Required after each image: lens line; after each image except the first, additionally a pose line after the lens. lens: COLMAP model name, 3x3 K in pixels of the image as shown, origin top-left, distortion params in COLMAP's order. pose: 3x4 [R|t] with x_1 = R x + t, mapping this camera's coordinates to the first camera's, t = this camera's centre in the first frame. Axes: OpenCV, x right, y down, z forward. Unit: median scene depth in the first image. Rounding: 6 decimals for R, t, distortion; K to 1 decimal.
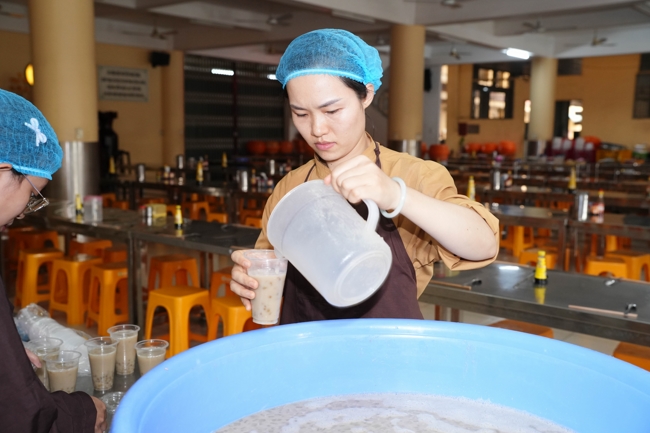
lens RADIAL K [[685.1, 0, 326.3], [0, 685.1, 220.8], [0, 0, 1]] dist [0.021824, 0.000000]
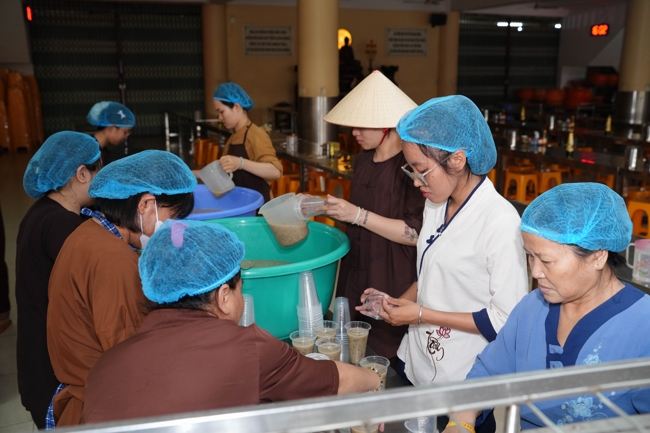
lens RADIAL K [[651.1, 0, 329.8], [0, 651.1, 222.5], [0, 0, 1]] dist [-0.045504, 0.000000]
pose [[0.883059, 0.094112, -0.459728, 0.140310], [-0.048203, 0.992692, 0.110628, -0.002254], [0.466780, -0.075531, 0.881142, -0.099894]]
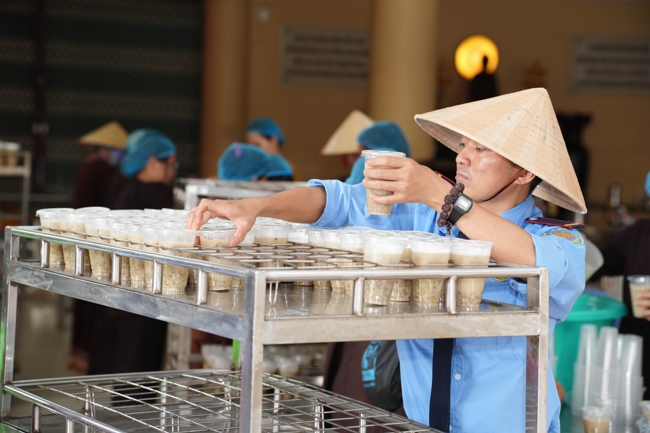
lens RADIAL K [[1789.3, 0, 322.0], [0, 1789.3, 214.3], [0, 0, 1]] dist [1.110806, 0.000000]
pose [[0.830631, 0.050285, -0.554548, 0.371187], [-0.101472, 0.992907, -0.061956, 0.049287], [0.547499, 0.107734, 0.829842, -0.427441]]
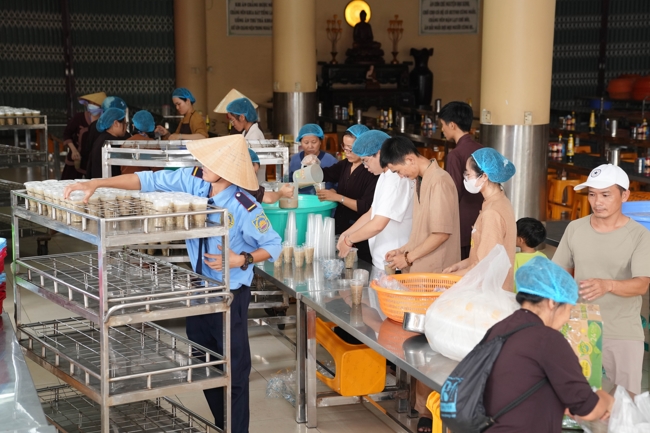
lens RADIAL K [[1318.8, 0, 321.6], [0, 1318.8, 218.7], [0, 0, 1]] dist [0.549815, 0.000000]
pose [[0.840954, 0.064761, -0.537218, 0.513262], [-0.060335, 0.997844, 0.025840, 0.030074], [0.537733, 0.010683, 0.843048, -0.553010]]
